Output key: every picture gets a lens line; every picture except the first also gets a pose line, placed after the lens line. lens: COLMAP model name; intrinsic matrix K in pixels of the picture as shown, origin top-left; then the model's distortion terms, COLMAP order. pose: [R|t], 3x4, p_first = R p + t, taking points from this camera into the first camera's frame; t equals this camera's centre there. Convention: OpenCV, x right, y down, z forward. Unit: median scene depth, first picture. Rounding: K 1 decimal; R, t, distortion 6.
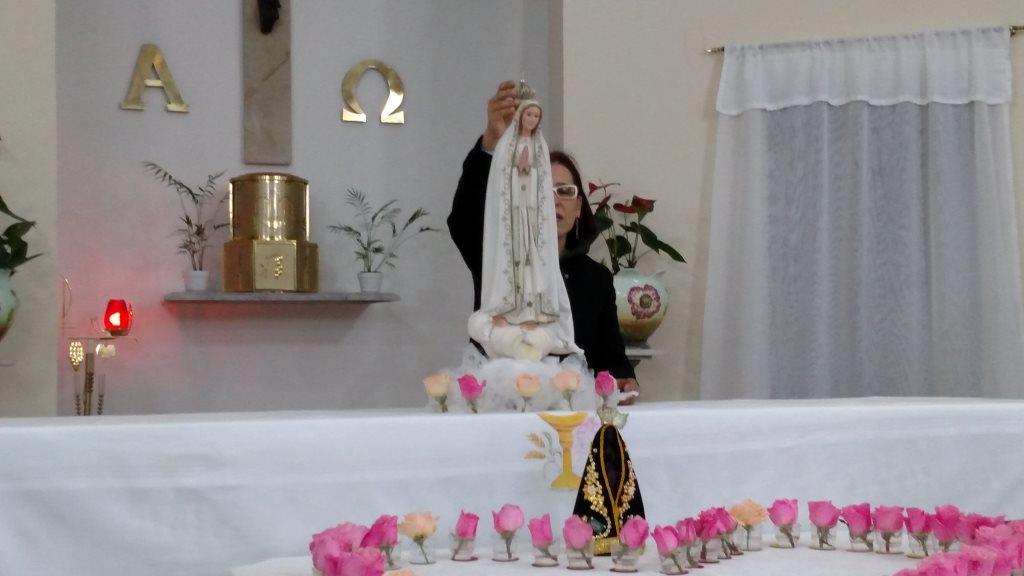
lens RADIAL K [[1556.8, 0, 513.8], [0, 1556.8, 302.2], [0, 0, 1]] dist [0.238704, -0.112204]
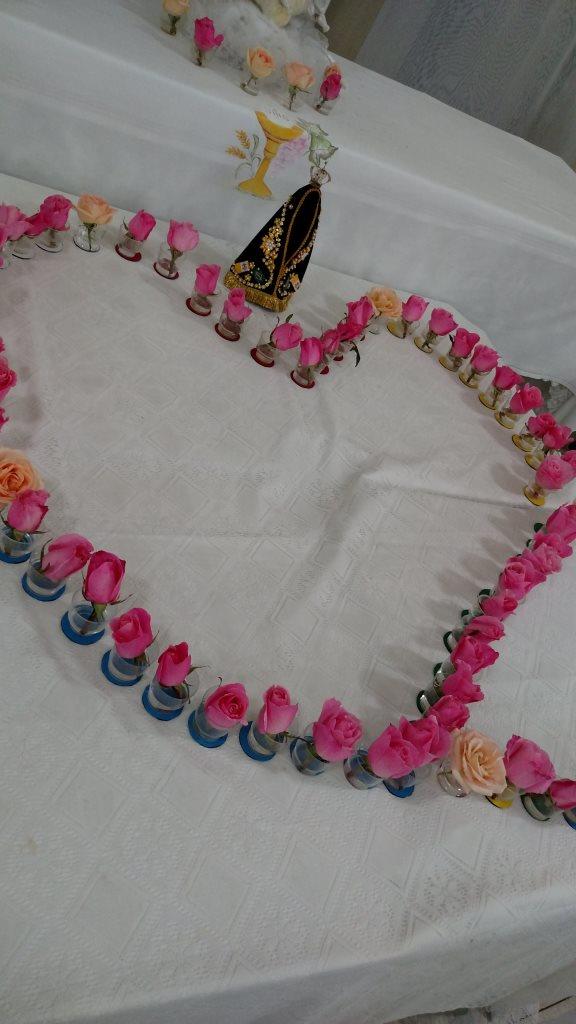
lens RADIAL K [[793.8, 0, 288.0], [0, 793.8, 512.0], [0, 0, 1]] dist [0.240363, -0.451840]
pose [[0.891022, 0.323515, 0.318461, -0.026890], [-0.453815, 0.617097, 0.642840, -0.061040], [0.011447, -0.717307, 0.696664, 0.260948]]
